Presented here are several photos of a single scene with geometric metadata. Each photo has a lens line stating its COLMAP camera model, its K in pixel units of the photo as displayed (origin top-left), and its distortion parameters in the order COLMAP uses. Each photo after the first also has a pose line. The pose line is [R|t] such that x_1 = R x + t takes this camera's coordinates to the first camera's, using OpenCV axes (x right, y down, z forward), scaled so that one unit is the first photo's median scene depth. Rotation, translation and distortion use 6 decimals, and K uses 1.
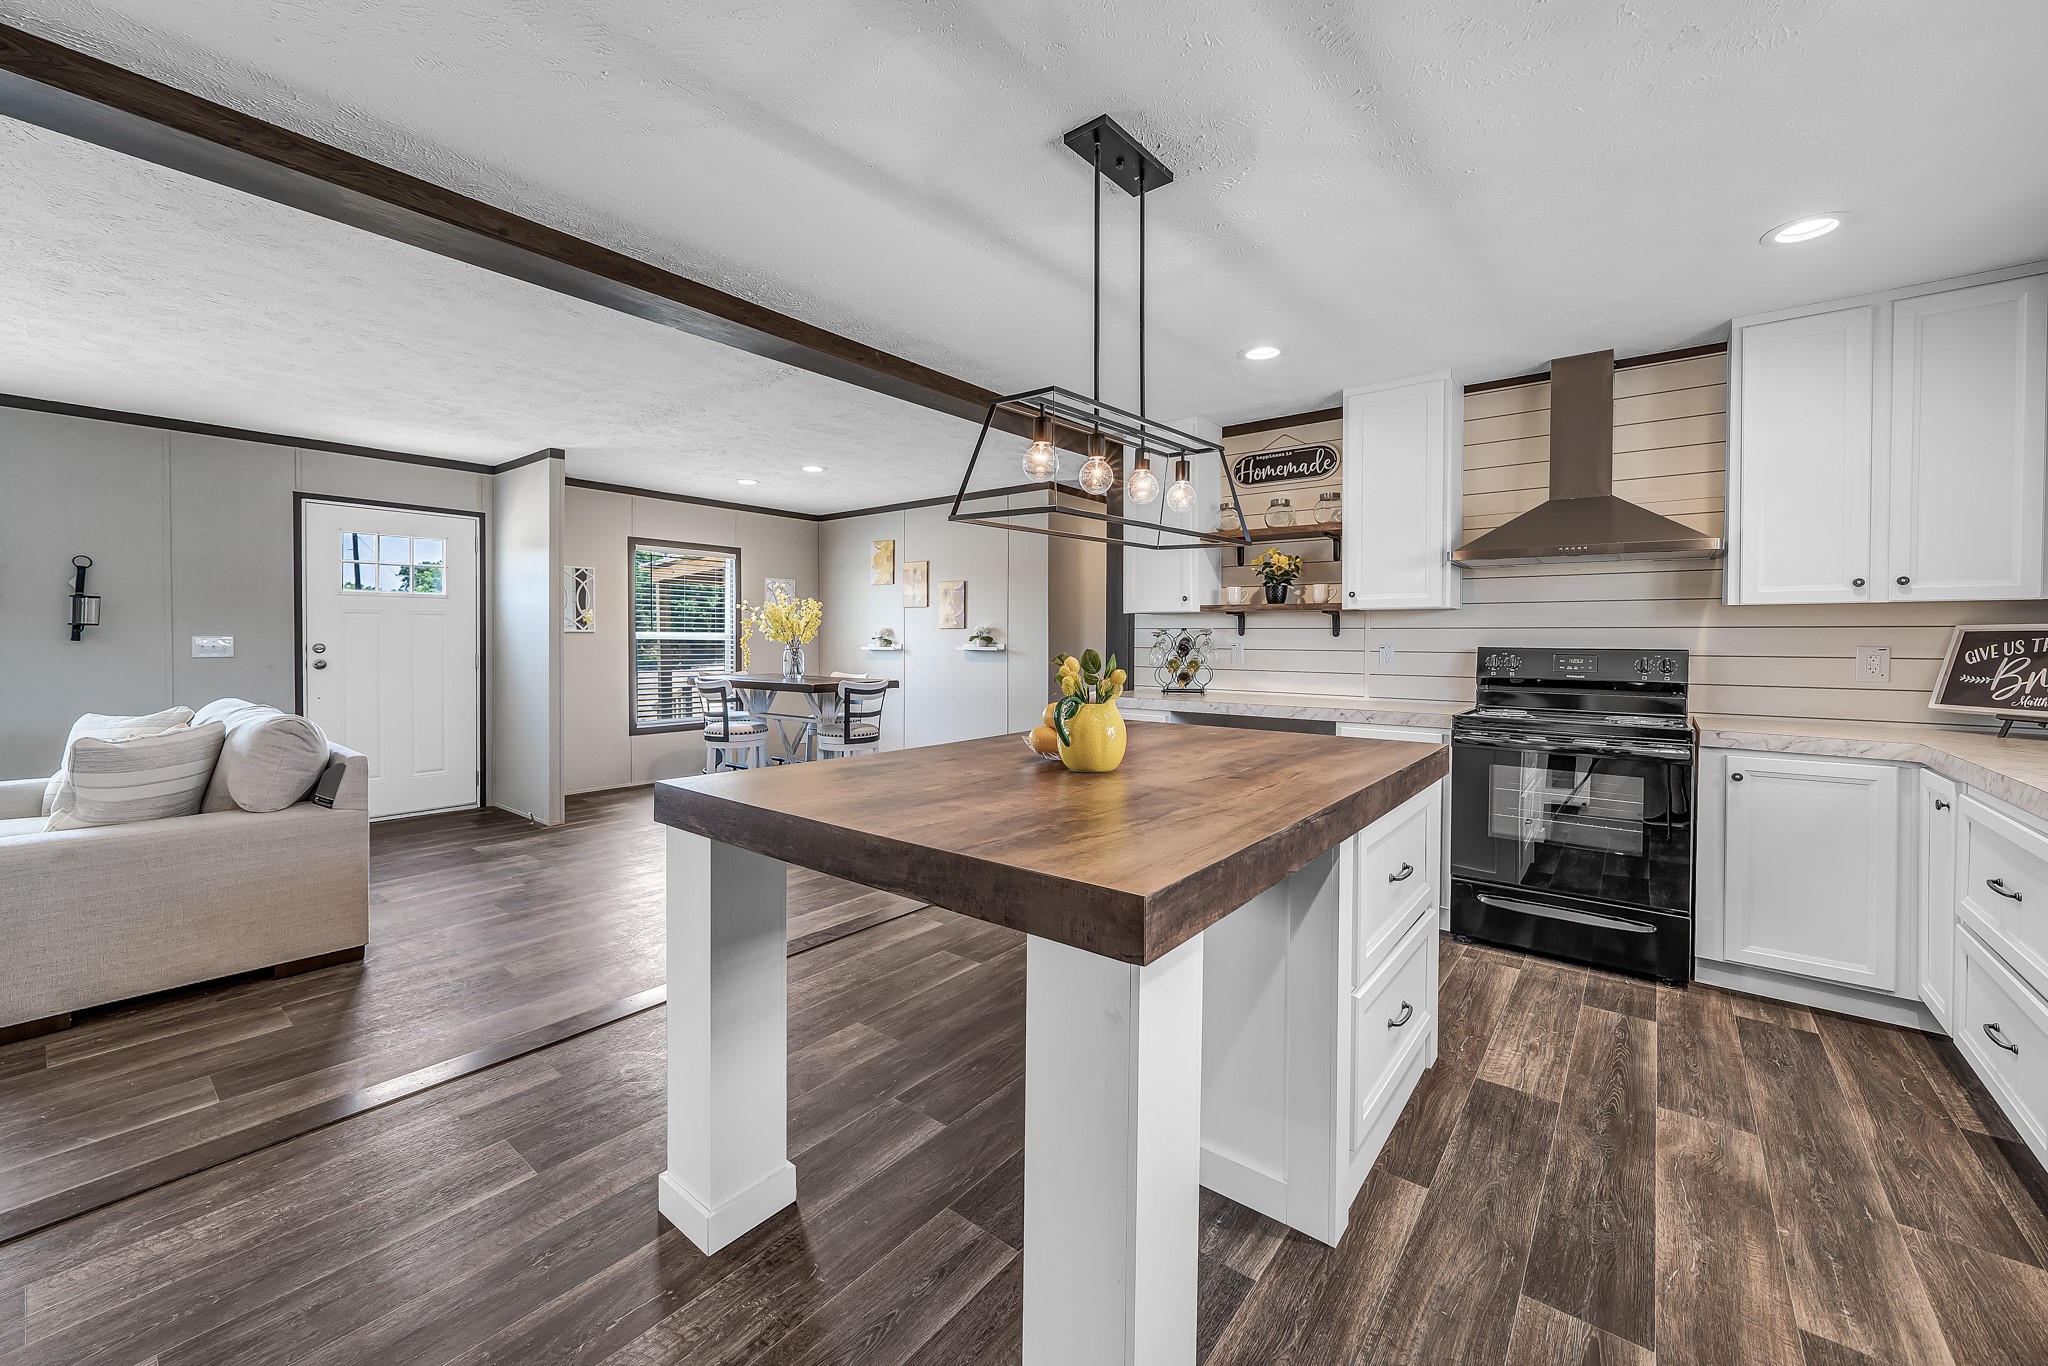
lens RADIAL K [[804.7, 0, 1023.8], [0, 804.7, 652.0], [0, 0, 1]] dist [-0.003197, -0.000376]
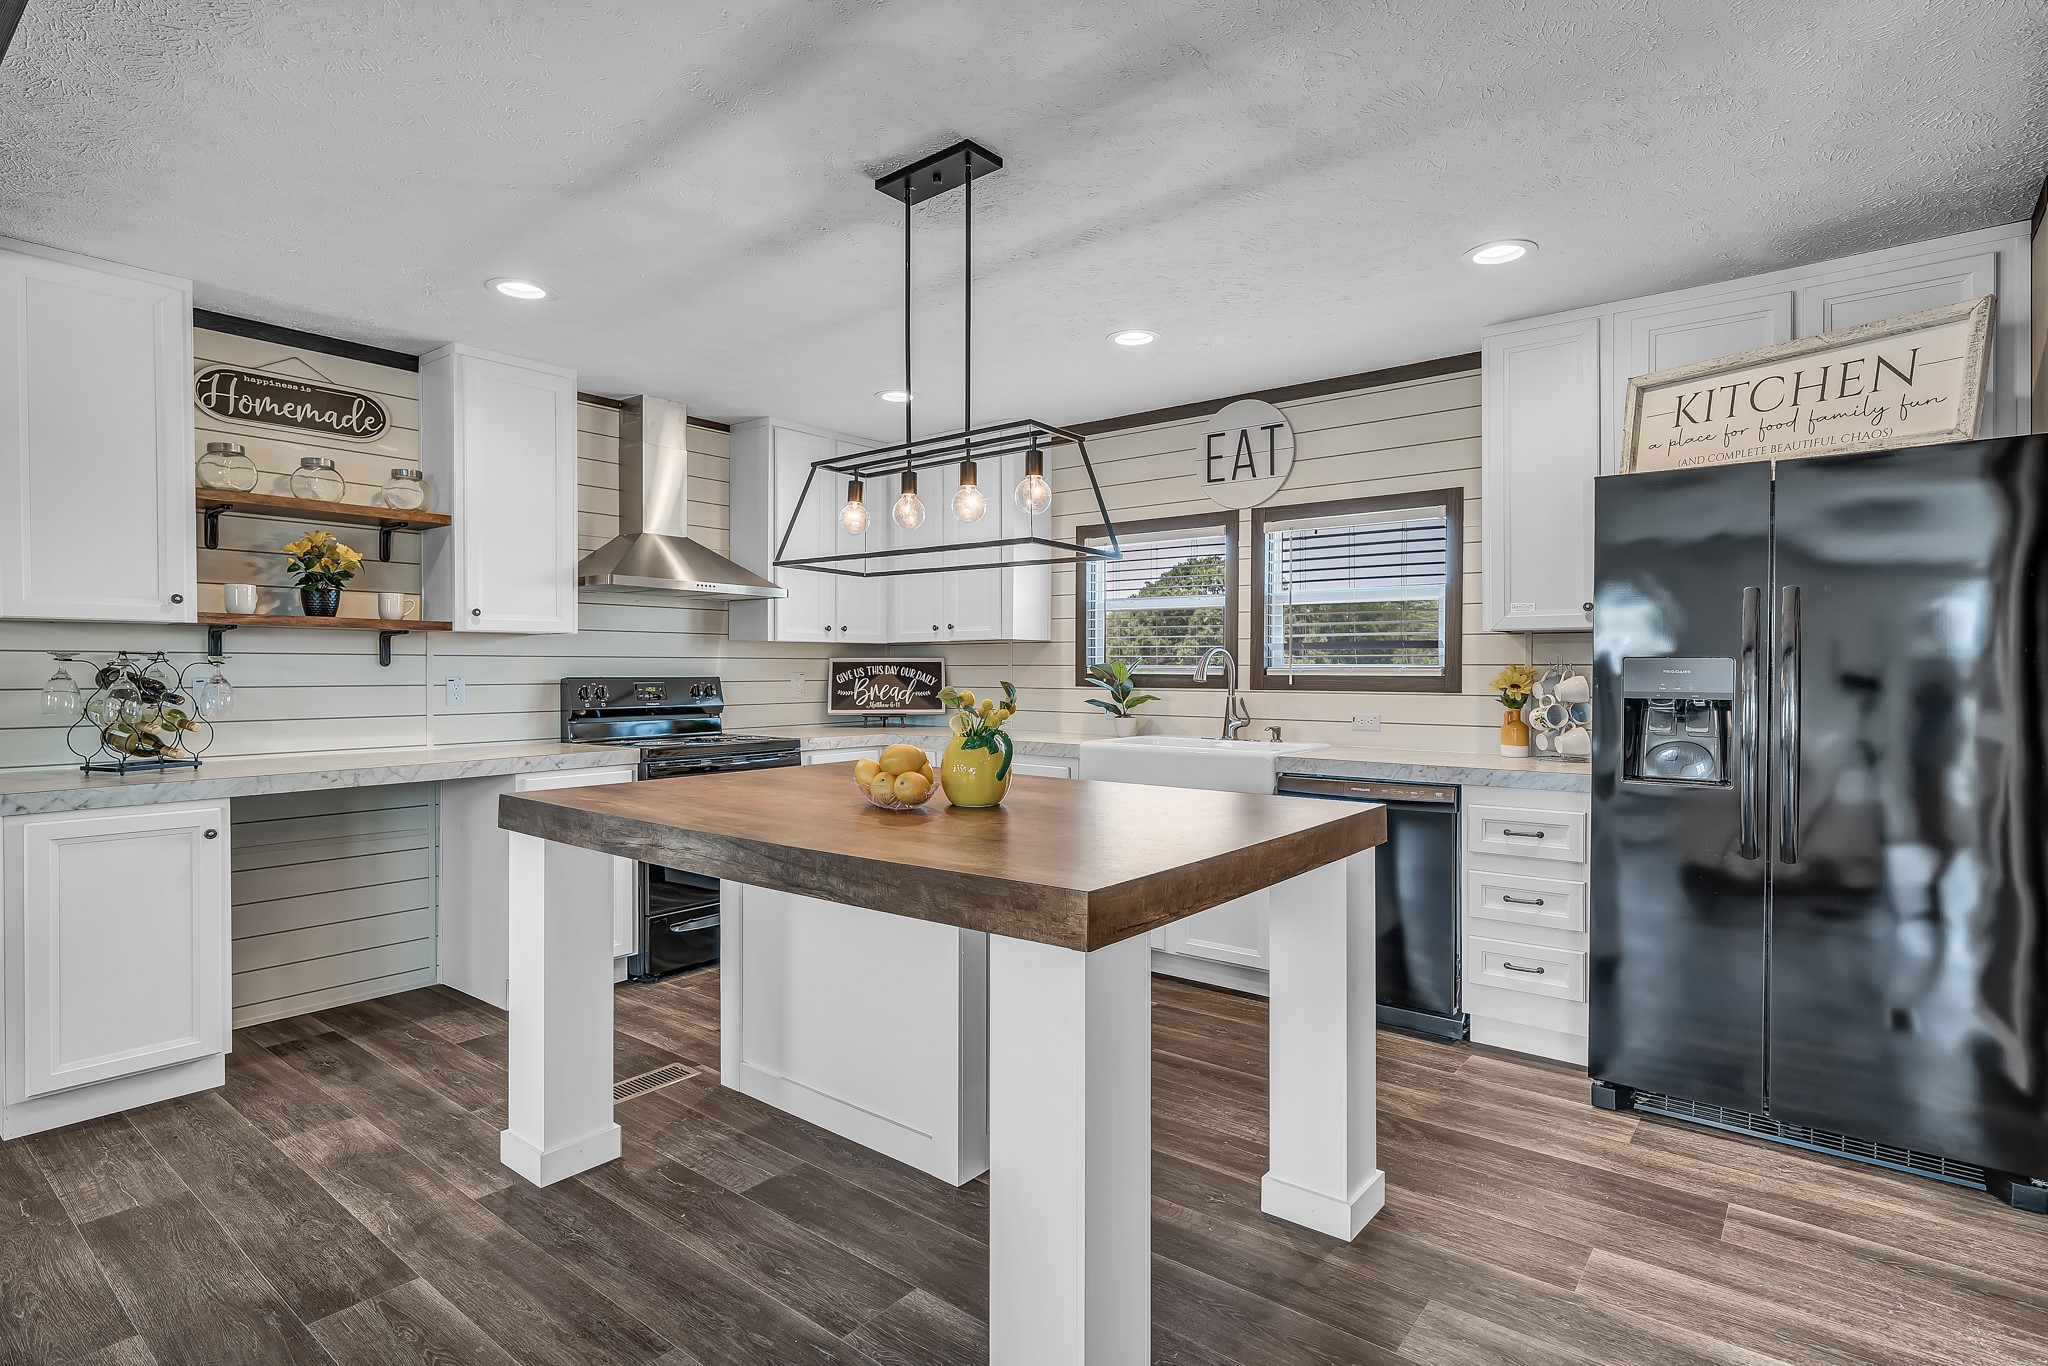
lens RADIAL K [[1014.4, 0, 1024.0], [0, 1014.4, 683.0], [0, 0, 1]] dist [-0.002386, -0.000013]
pose [[0.002532, -0.019449, 0.999808, -0.615206], [0.018173, 0.999647, 0.019400, -0.013229], [-0.999832, 0.018120, 0.002885, 0.500783]]
